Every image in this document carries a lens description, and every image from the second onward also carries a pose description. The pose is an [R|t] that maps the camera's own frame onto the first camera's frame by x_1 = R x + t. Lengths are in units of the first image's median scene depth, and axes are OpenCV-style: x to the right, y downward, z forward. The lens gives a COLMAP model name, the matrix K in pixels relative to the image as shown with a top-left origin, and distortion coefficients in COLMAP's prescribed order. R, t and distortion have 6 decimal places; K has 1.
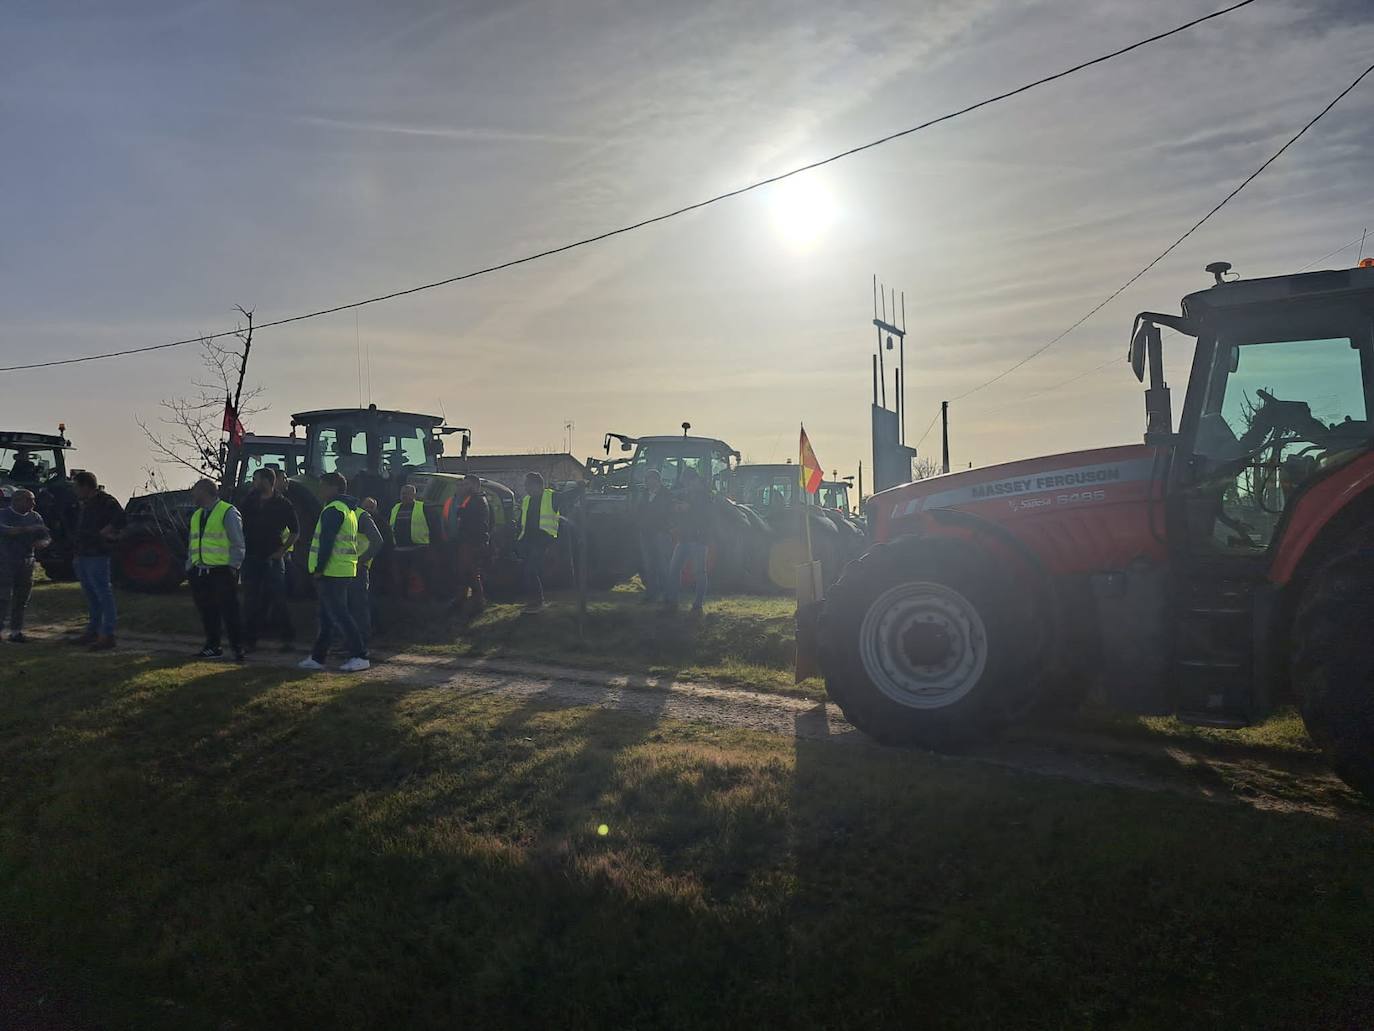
lens RADIAL K [[965.6, 0, 687.0], [0, 965.6, 515.5], [0, 0, 1]] dist [0.105049, -0.119925]
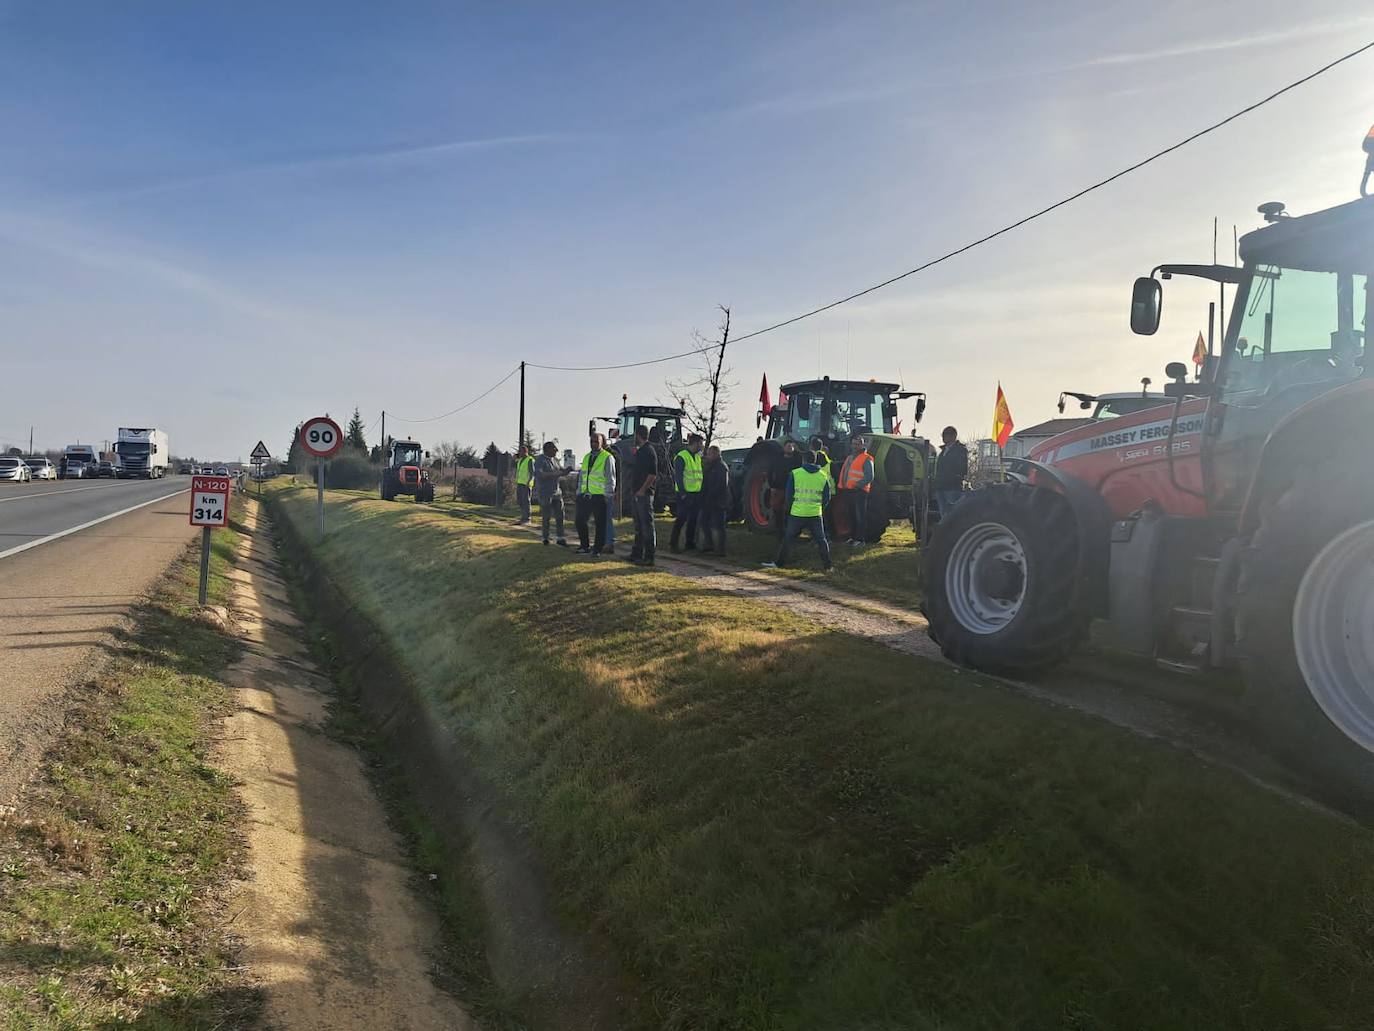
lens RADIAL K [[965.6, 0, 687.0], [0, 965.6, 515.5], [0, 0, 1]] dist [0.105049, -0.119925]
pose [[0.793771, 0.046464, -0.606440, 0.250223], [-0.024511, 0.998711, 0.044437, 0.007083], [0.607723, -0.020408, 0.793887, -0.041376]]
